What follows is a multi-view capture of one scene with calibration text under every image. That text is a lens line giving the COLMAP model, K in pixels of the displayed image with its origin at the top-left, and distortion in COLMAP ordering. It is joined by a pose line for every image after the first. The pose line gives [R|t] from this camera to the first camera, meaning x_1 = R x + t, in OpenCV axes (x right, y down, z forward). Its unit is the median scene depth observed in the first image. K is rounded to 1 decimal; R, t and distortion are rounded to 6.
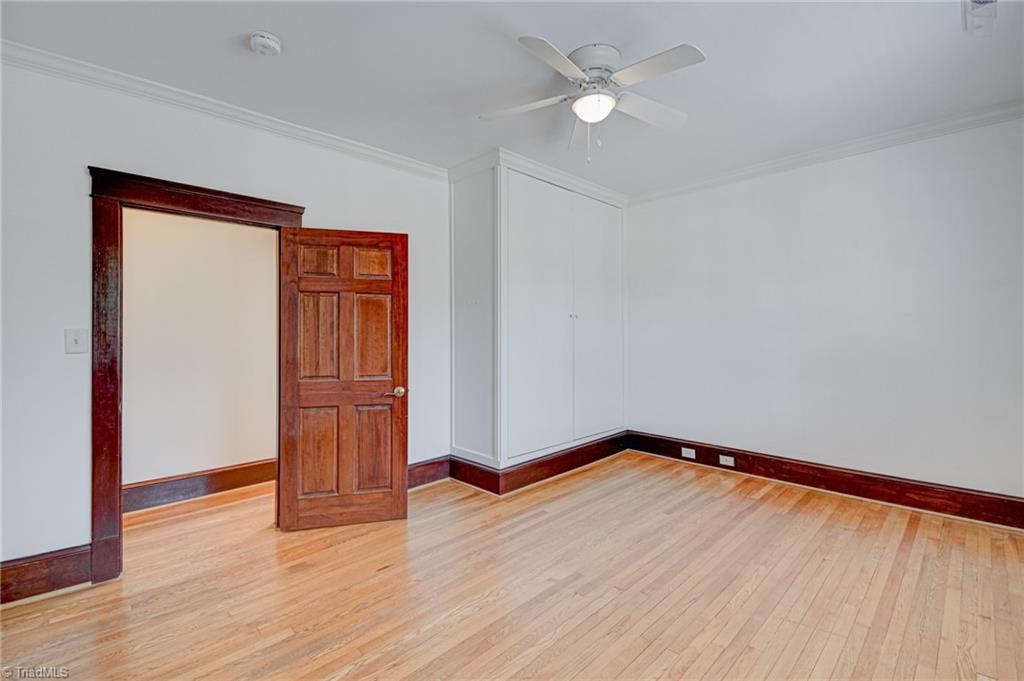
lens RADIAL K [[456.2, 0, 511.4], [0, 456.2, 326.4], [0, 0, 1]] dist [0.001765, -0.000044]
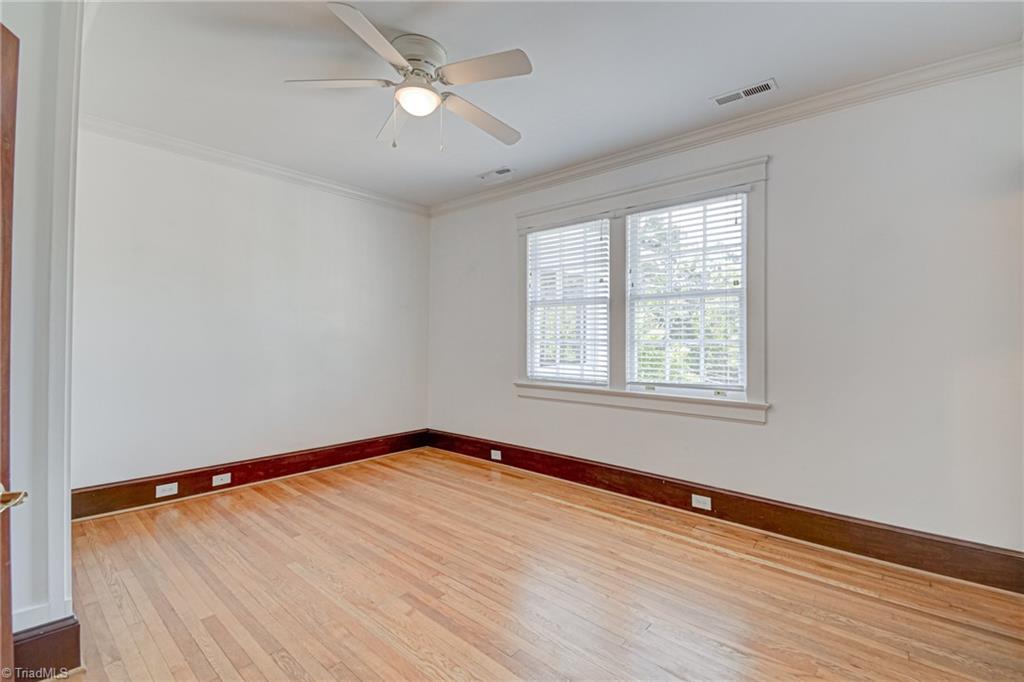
lens RADIAL K [[456.2, 0, 511.4], [0, 456.2, 326.9], [0, 0, 1]] dist [0.001765, -0.000044]
pose [[-0.068932, 0.028013, 0.997228, -0.645892], [-0.018641, 0.999395, -0.029363, 0.009493], [-0.997447, -0.020614, -0.068369, 0.668884]]
